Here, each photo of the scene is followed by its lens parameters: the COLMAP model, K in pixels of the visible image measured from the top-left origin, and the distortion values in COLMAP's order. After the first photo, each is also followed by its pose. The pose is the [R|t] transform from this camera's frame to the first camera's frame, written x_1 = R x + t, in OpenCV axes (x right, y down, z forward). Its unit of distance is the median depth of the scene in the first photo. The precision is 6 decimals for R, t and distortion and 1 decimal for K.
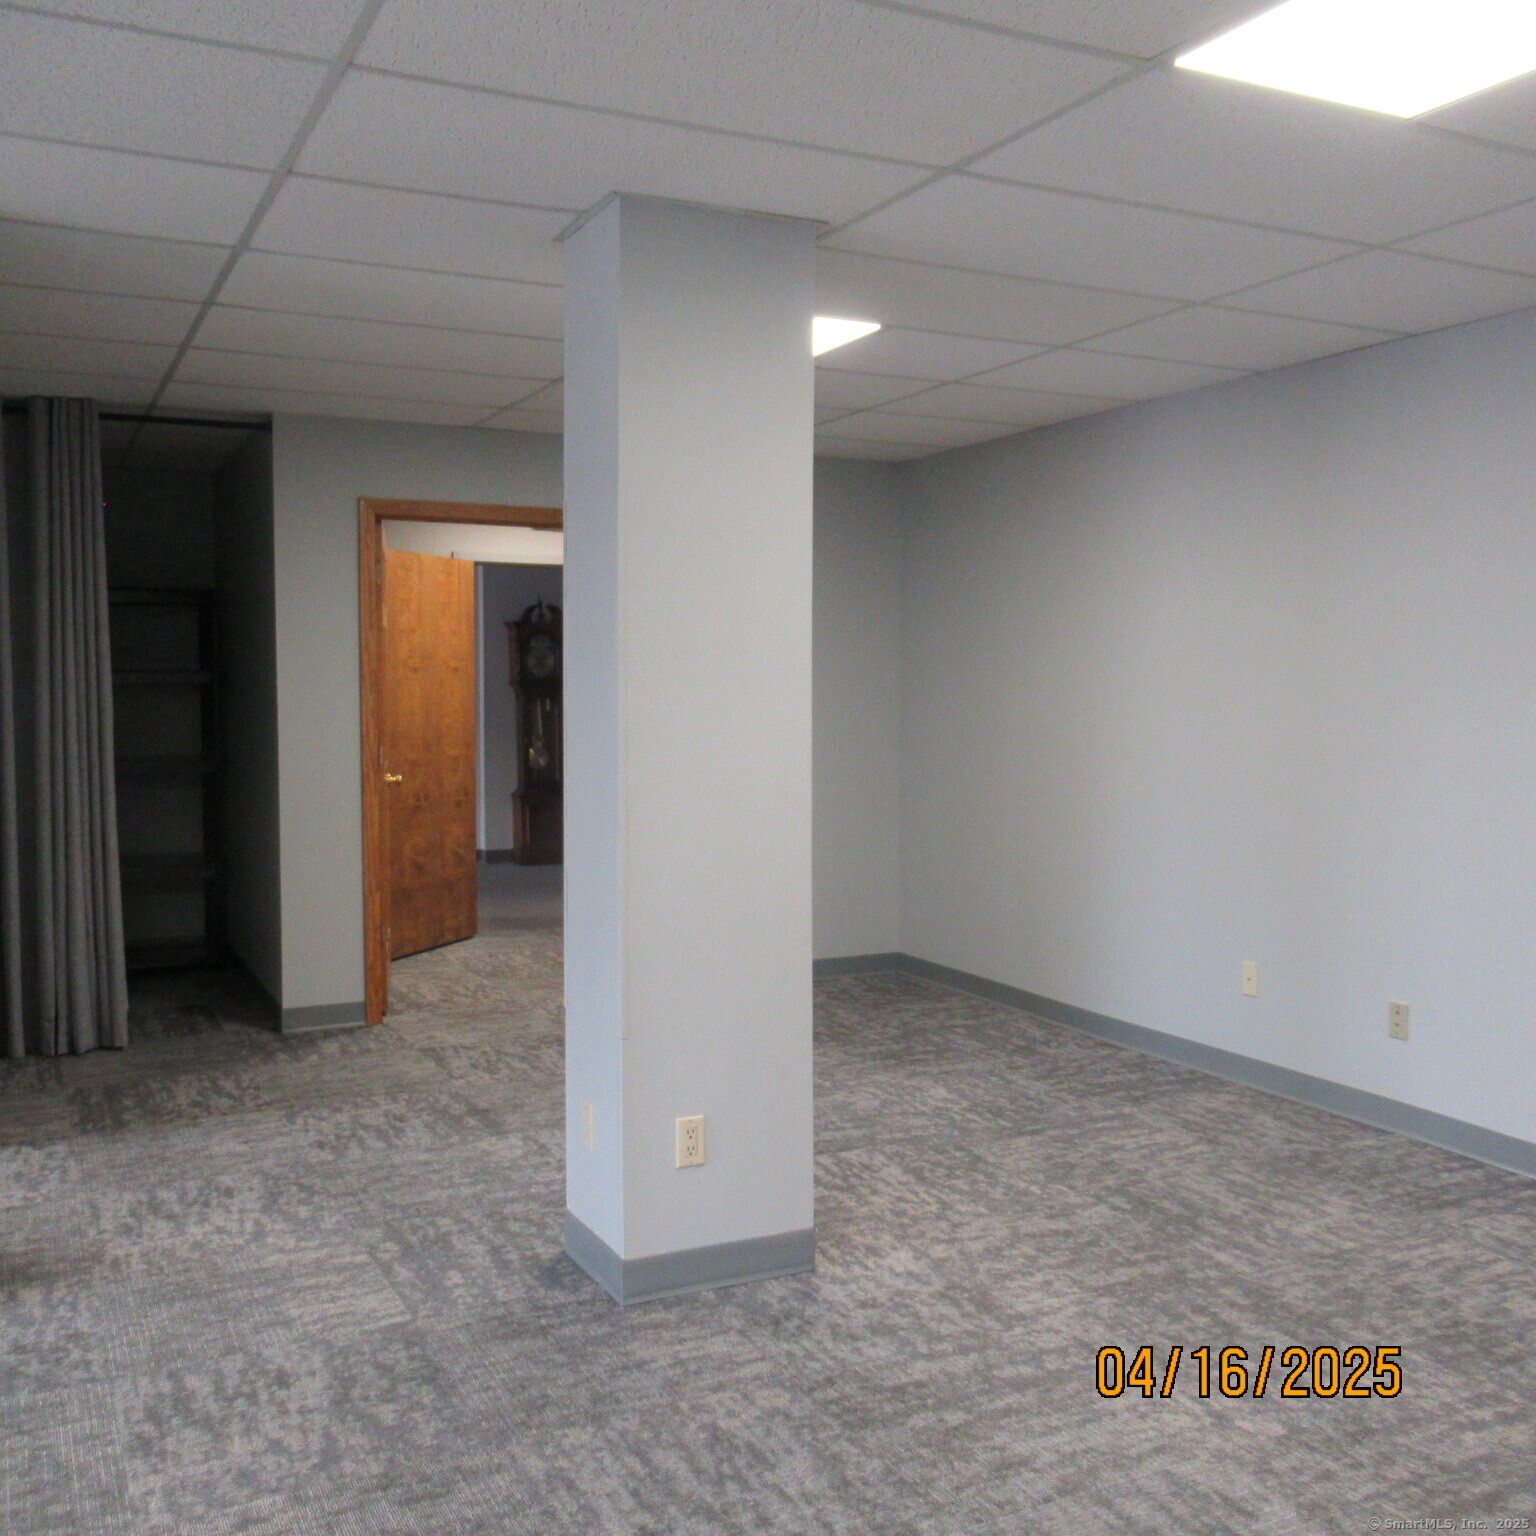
lens RADIAL K [[1513.7, 0, 769.0], [0, 1513.7, 786.9], [0, 0, 1]] dist [-0.023406, 0.025557]
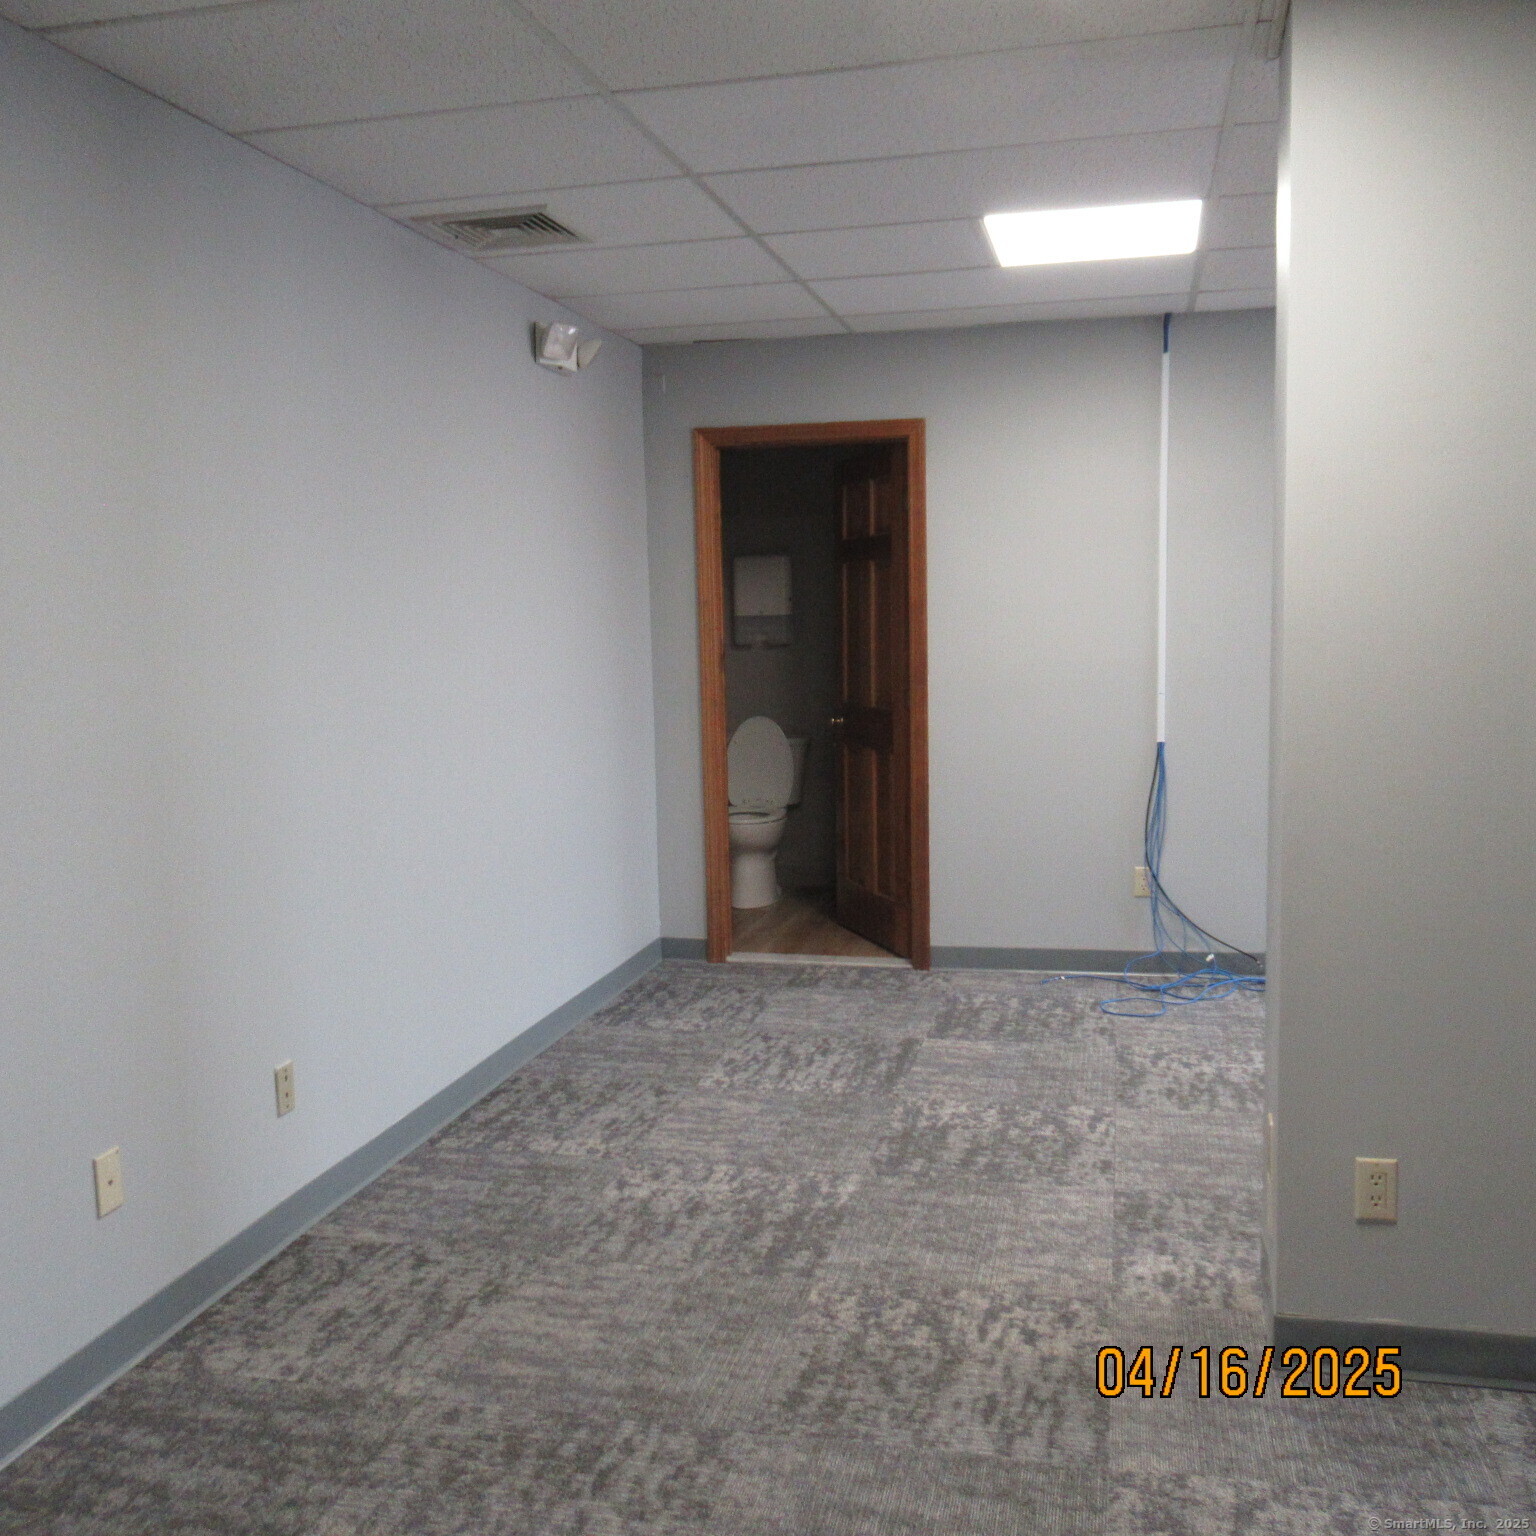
lens RADIAL K [[1513.7, 0, 769.0], [0, 1513.7, 786.9], [0, 0, 1]] dist [-0.023406, 0.025557]
pose [[-0.764689, -0.053972, 0.642136, -0.258294], [0.072742, 0.982887, 0.169236, -0.110268], [-0.640281, 0.176123, -0.747677, 1.558205]]
